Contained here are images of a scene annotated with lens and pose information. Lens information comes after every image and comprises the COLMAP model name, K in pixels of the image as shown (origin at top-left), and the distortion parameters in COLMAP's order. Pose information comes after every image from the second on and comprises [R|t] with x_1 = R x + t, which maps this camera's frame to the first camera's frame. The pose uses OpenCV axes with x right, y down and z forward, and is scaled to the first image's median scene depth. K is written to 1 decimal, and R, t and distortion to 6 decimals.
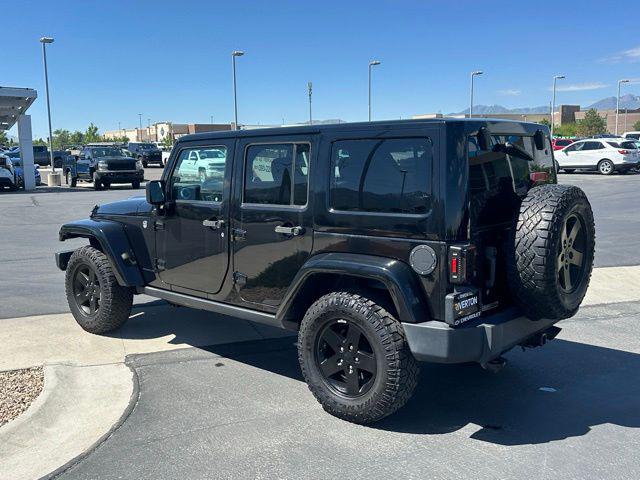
lens RADIAL K [[625.0, 0, 316.3], [0, 625.0, 233.1], [0, 0, 1]] dist [0.184195, -0.395938]
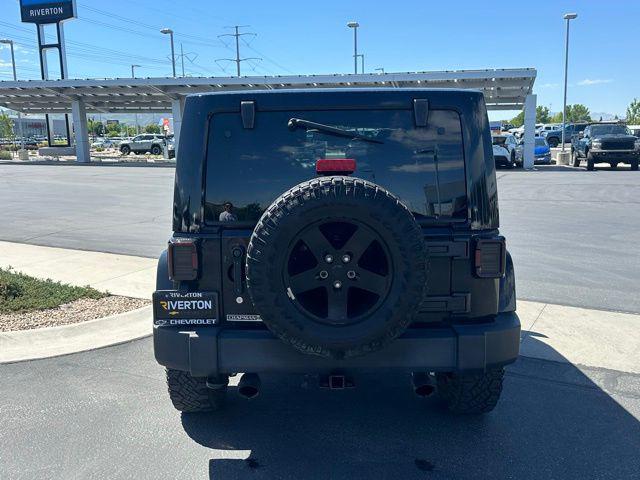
lens RADIAL K [[628.5, 0, 315.0], [0, 628.5, 238.7], [0, 0, 1]] dist [0.151034, -0.290758]
pose [[0.650121, 0.119651, -0.750351, 0.844882], [-0.088656, 0.992724, 0.081486, -0.057134], [0.754641, 0.013547, 0.655998, 0.467037]]
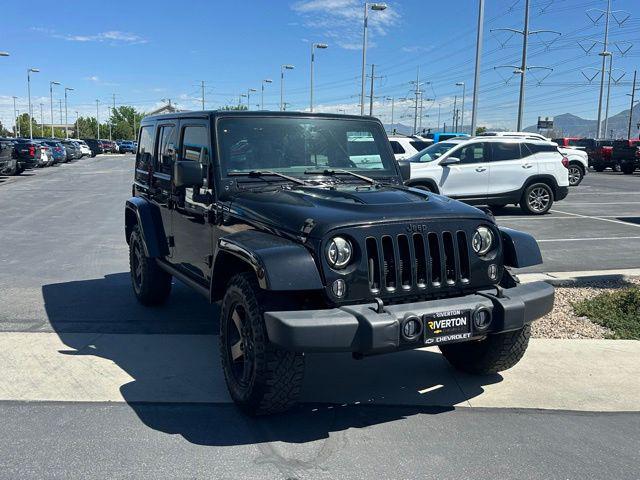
lens RADIAL K [[628.5, 0, 315.0], [0, 628.5, 238.7], [0, 0, 1]] dist [0.151034, -0.290758]
pose [[-0.921530, -0.052027, 0.384805, -0.641227], [0.052372, 0.965276, 0.255930, -0.280019], [-0.384759, 0.256001, -0.886806, 2.427761]]
